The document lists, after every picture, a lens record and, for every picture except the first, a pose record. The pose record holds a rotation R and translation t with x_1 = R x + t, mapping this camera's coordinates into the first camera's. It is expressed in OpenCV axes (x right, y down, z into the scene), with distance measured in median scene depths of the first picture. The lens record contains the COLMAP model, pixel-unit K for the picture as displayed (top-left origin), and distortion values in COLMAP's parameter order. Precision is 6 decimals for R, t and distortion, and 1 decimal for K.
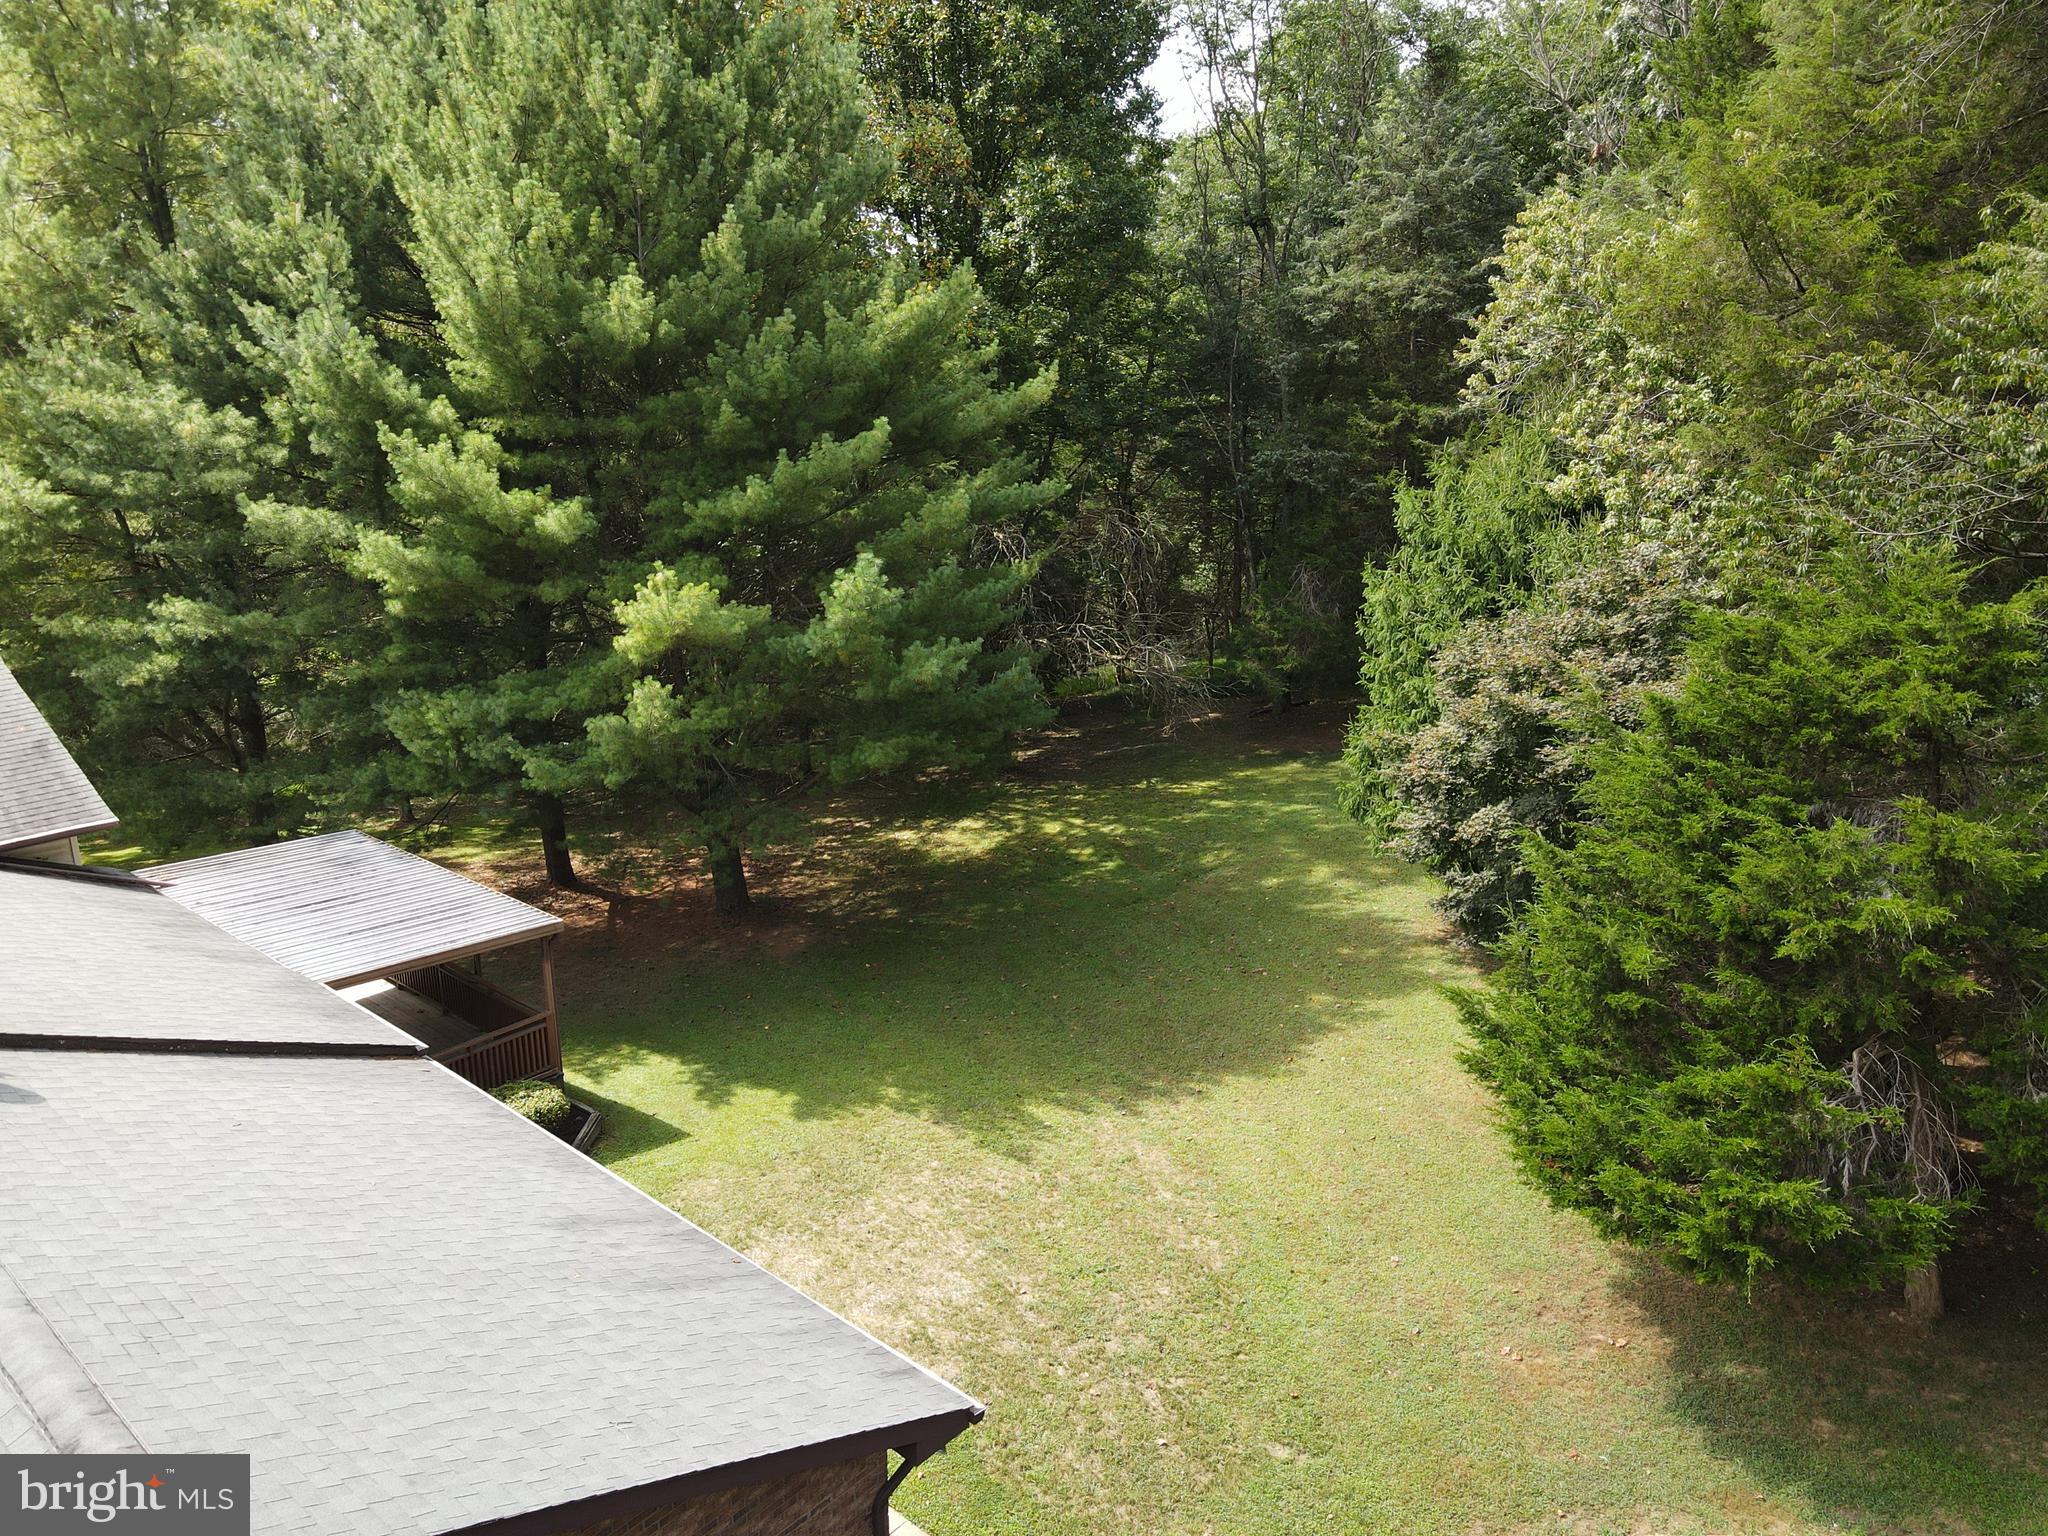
lens RADIAL K [[1496.9, 0, 1032.3], [0, 1496.9, 776.4], [0, 0, 1]] dist [0.018877, -0.005925]
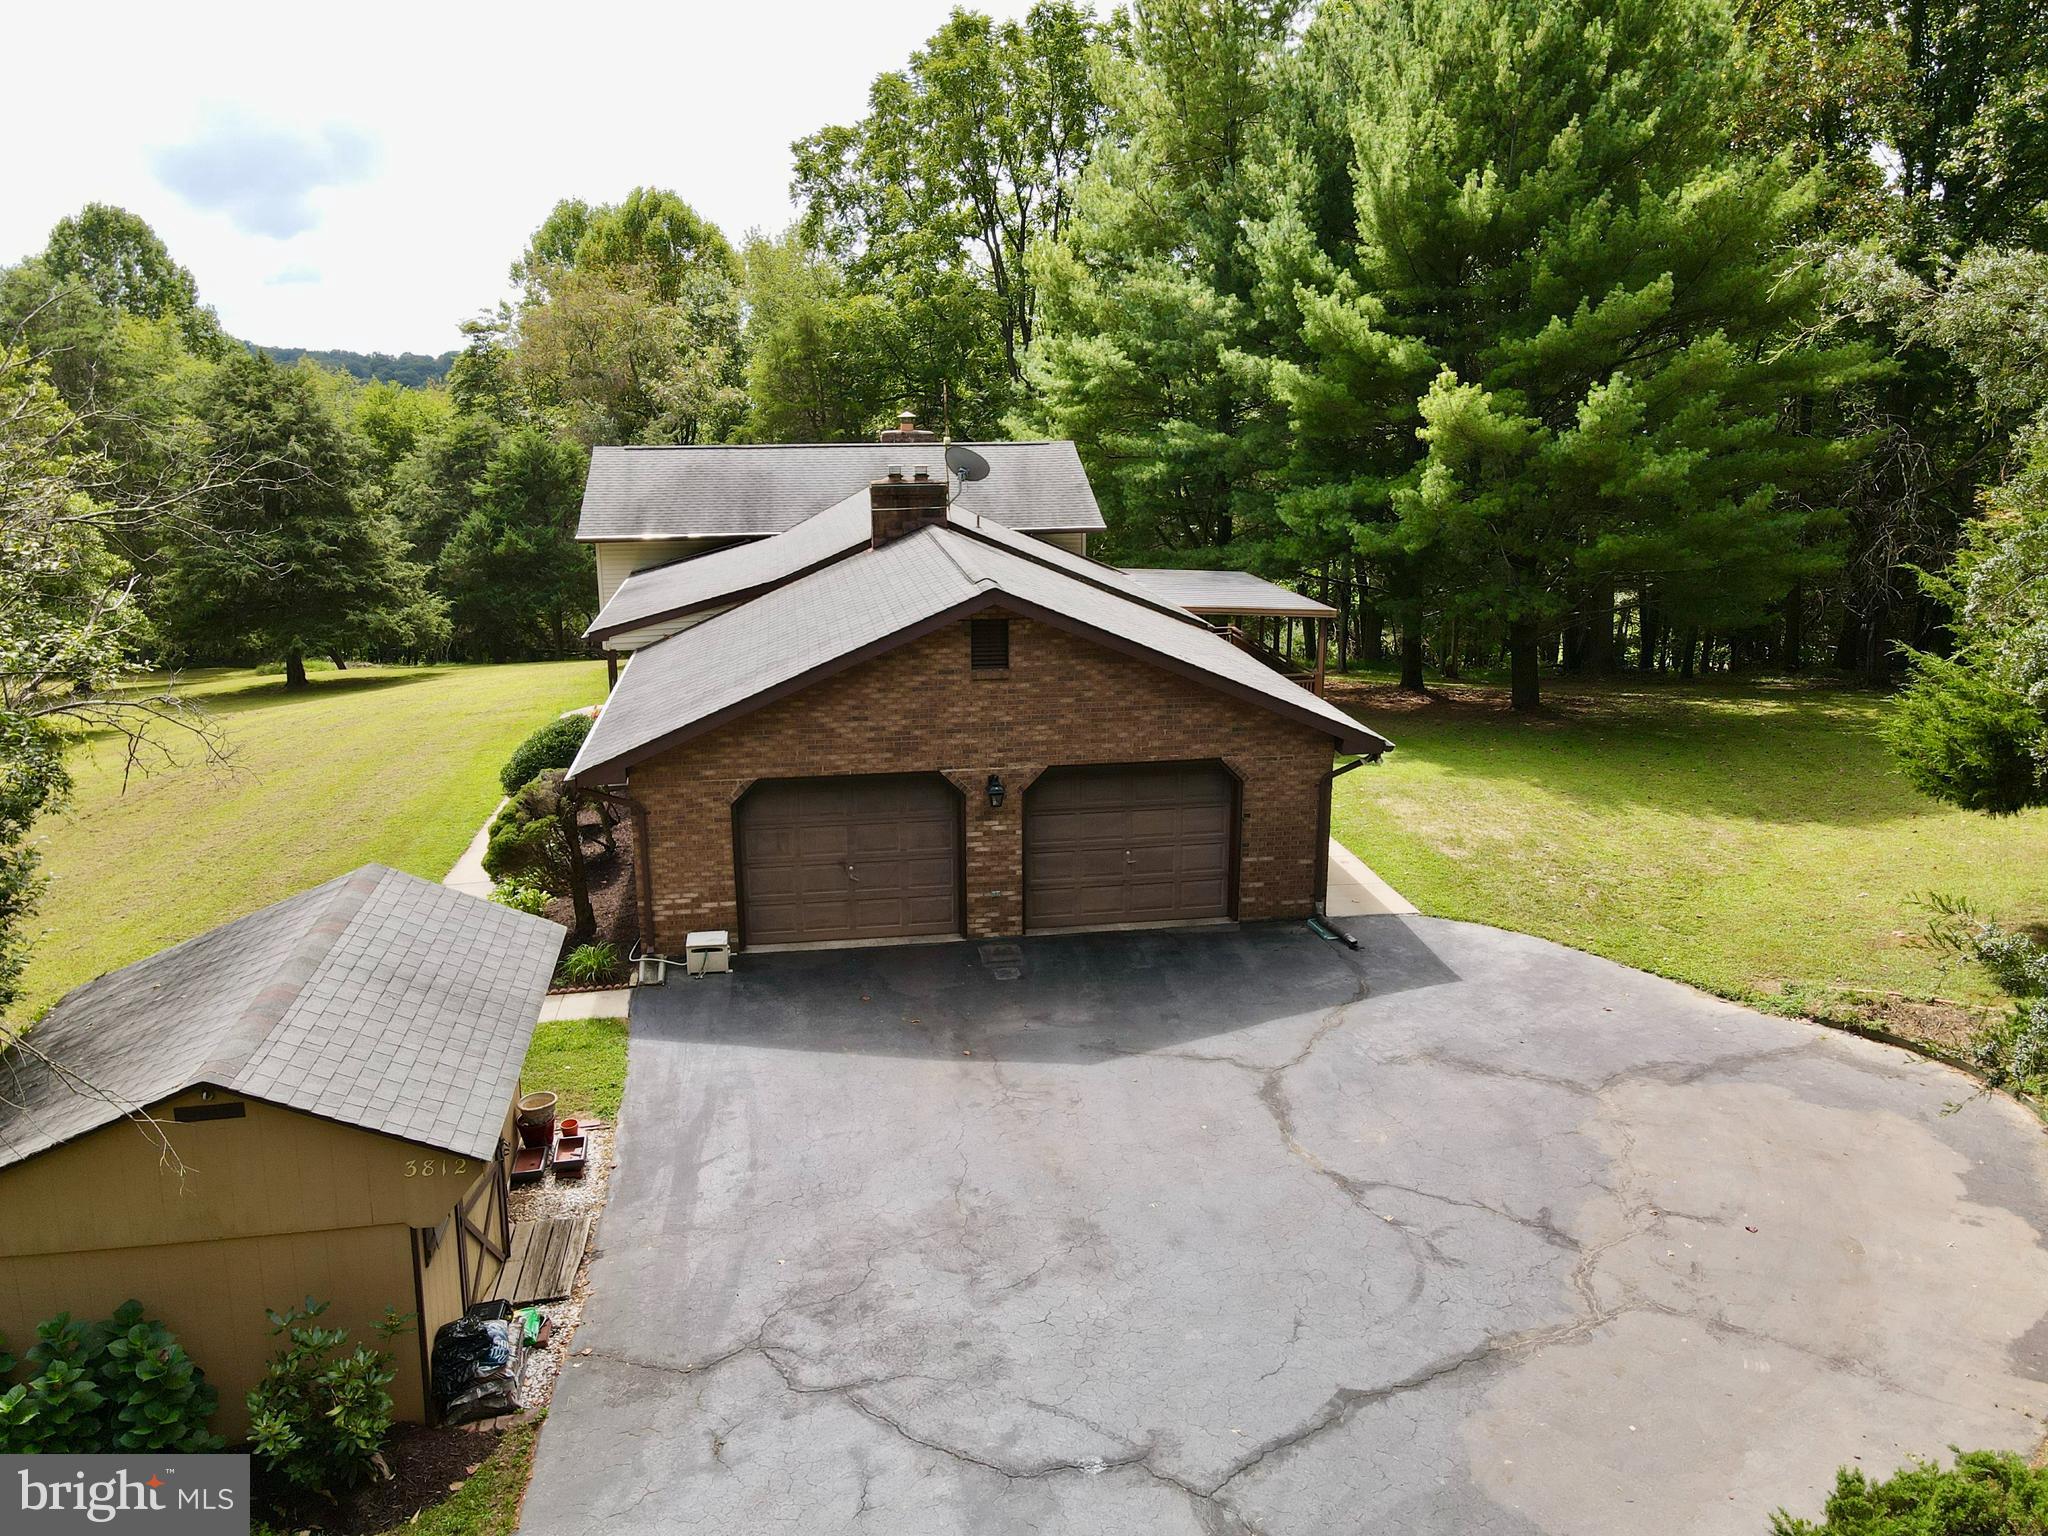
lens RADIAL K [[1496.9, 0, 1014.7], [0, 1496.9, 765.0], [0, 0, 1]] dist [0.018877, -0.005925]
pose [[0.763468, 0.160020, -0.625708, 0.328237], [-0.182224, 0.982829, 0.029008, 0.222213], [0.619606, 0.091872, 0.779518, -0.260409]]
